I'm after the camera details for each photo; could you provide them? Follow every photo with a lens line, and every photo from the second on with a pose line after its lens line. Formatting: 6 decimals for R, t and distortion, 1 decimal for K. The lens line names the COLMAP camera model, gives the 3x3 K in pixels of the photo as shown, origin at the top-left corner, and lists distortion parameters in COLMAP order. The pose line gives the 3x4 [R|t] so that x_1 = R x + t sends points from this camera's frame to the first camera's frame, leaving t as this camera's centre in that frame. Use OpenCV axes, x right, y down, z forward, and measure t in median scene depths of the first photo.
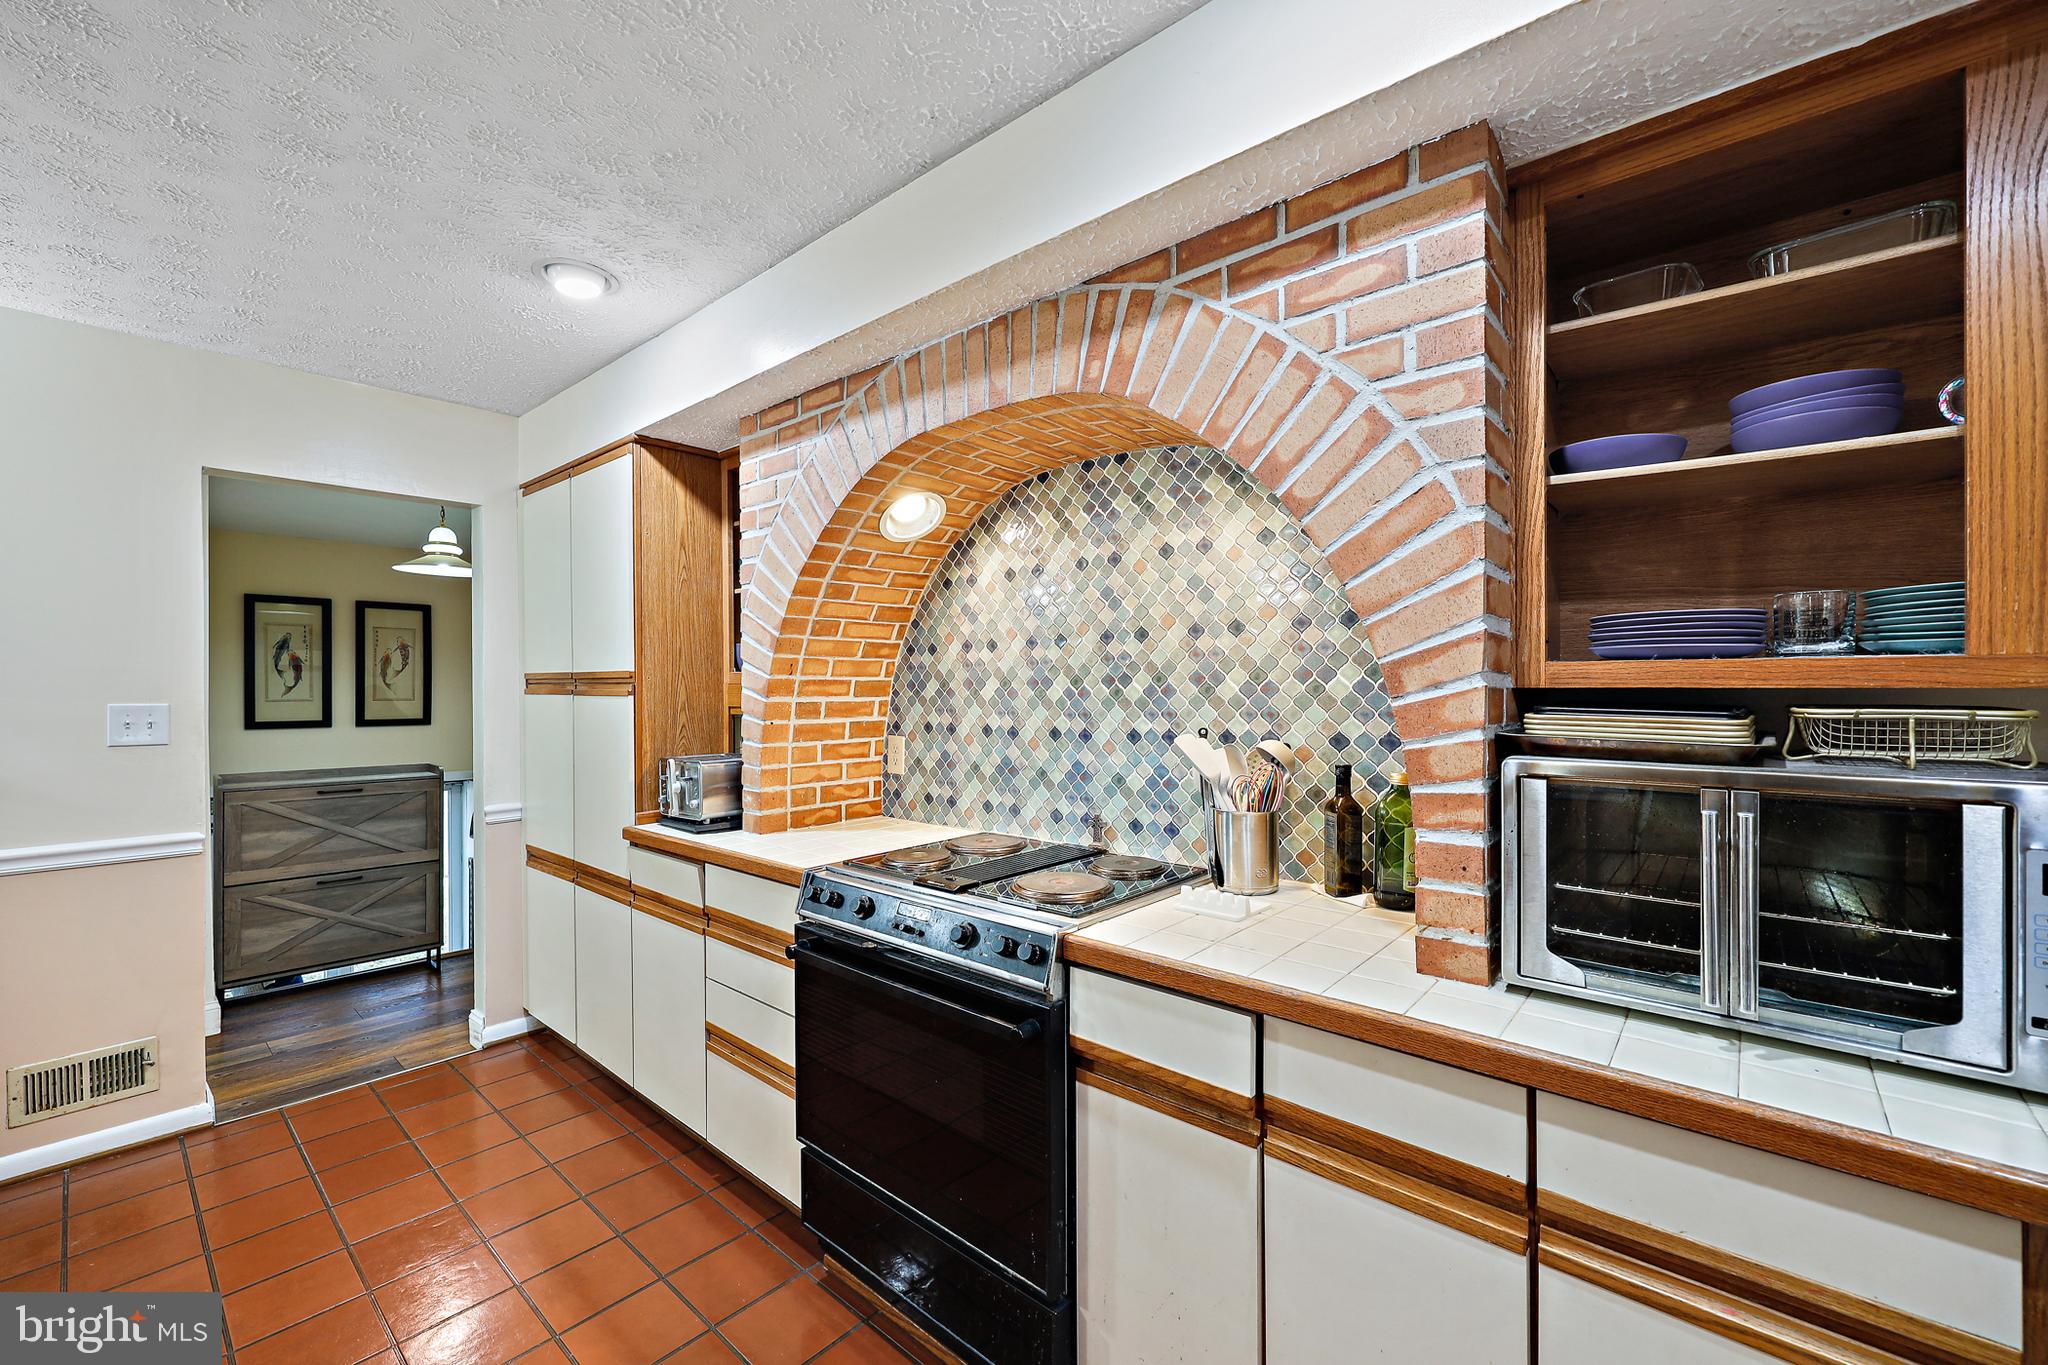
lens RADIAL K [[829.6, 0, 1024.8], [0, 829.6, 689.2], [0, 0, 1]] dist [0.003754, -0.000848]
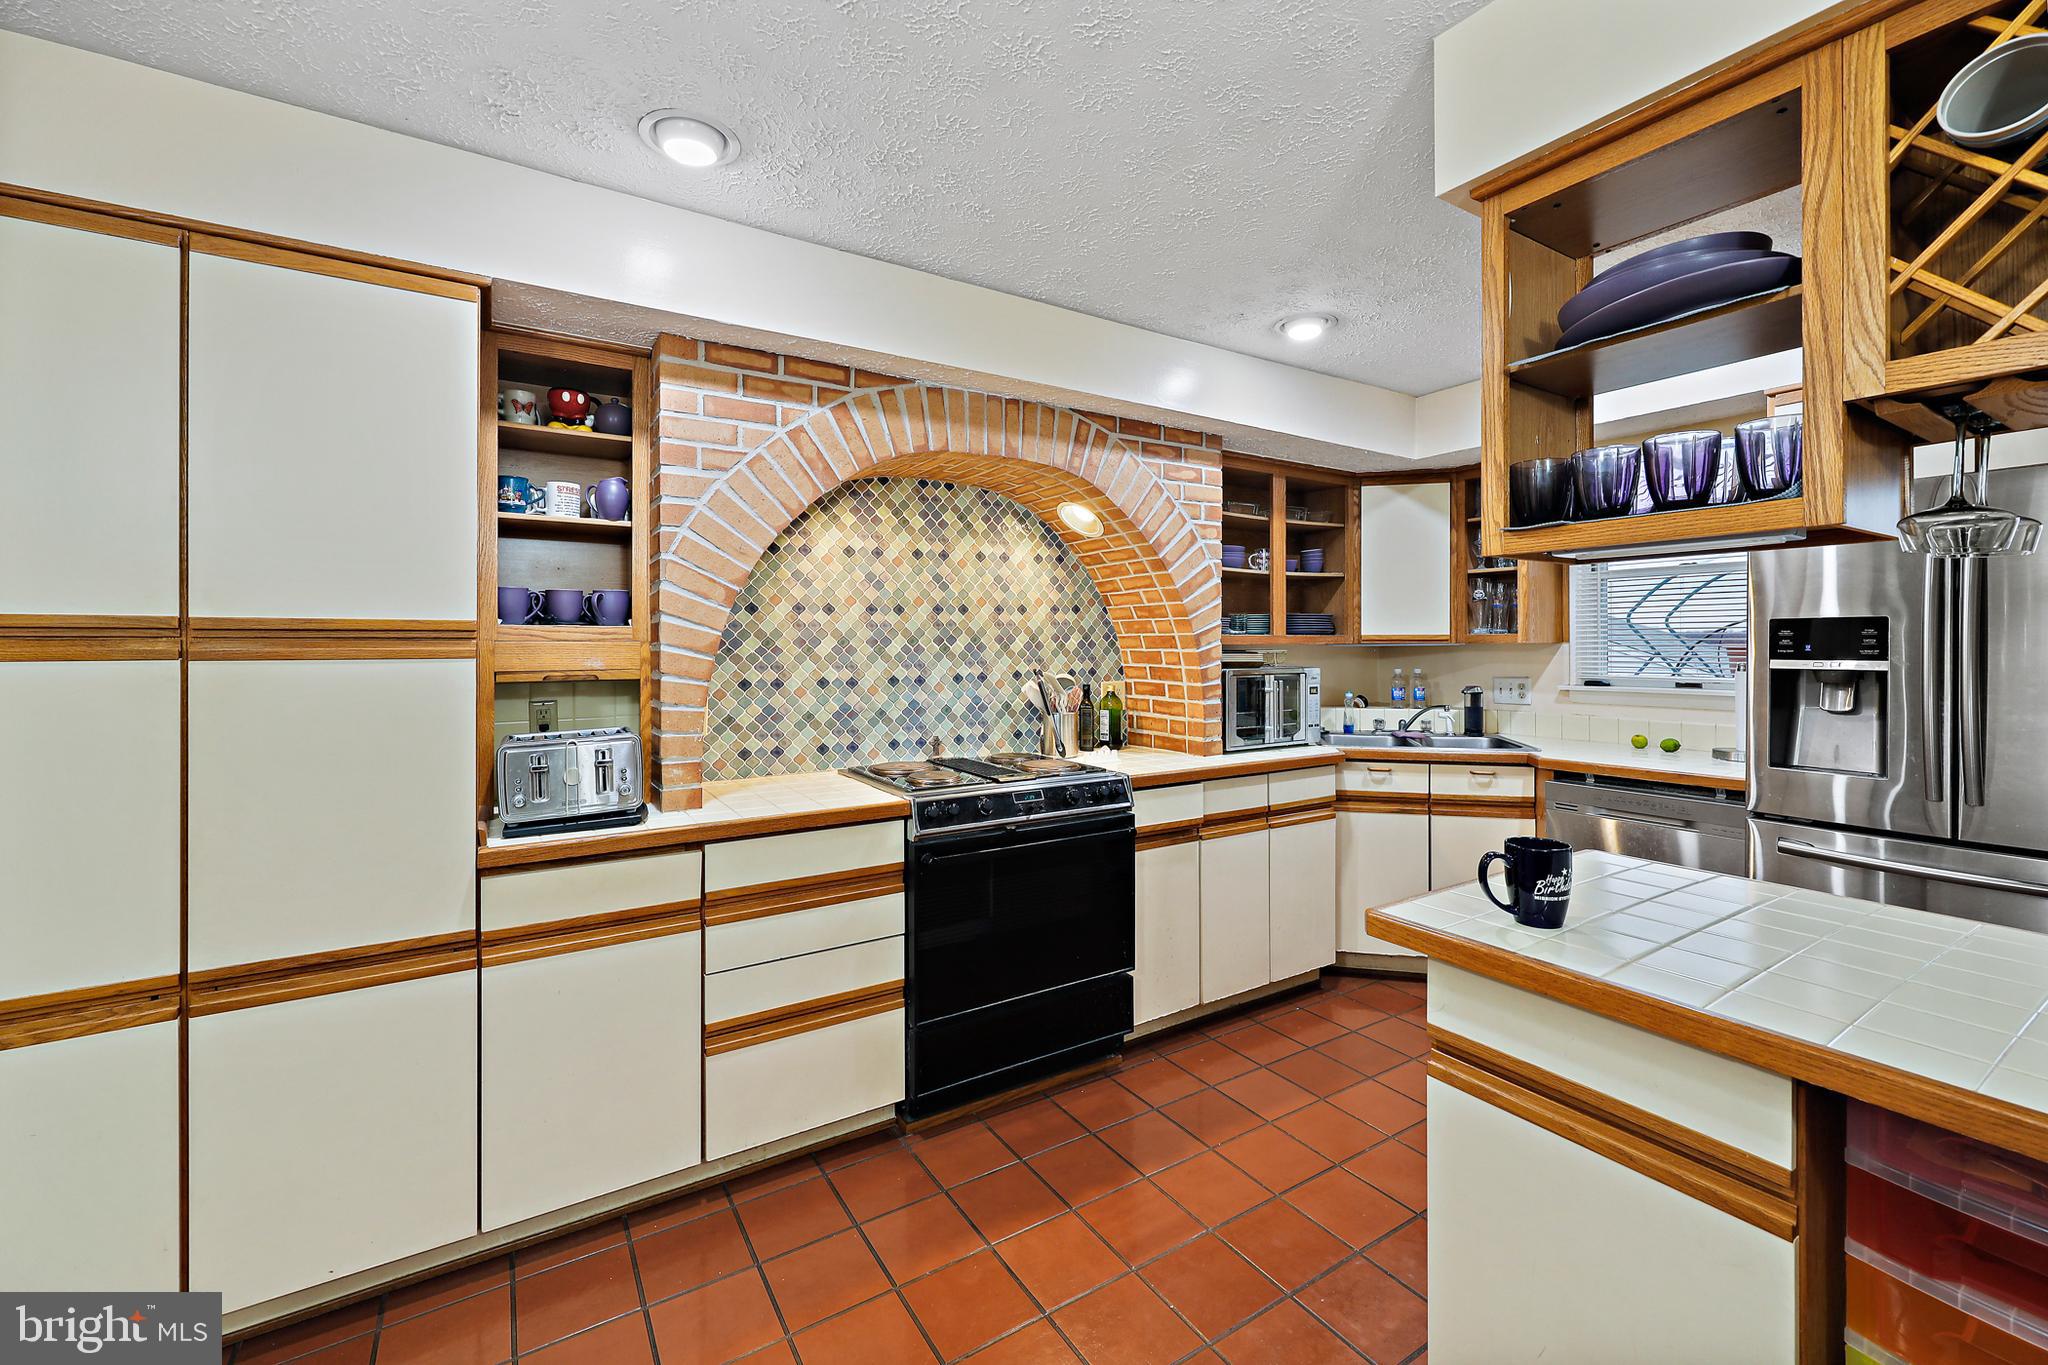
lens RADIAL K [[829.6, 0, 1017.1], [0, 829.6, 641.4], [0, 0, 1]] dist [0.003754, -0.000848]
pose [[0.293690, 0.003462, 0.955894, -1.259265], [0.004610, 0.999977, -0.005038, -0.000652], [-0.955890, 0.005887, 0.293667, 0.476461]]
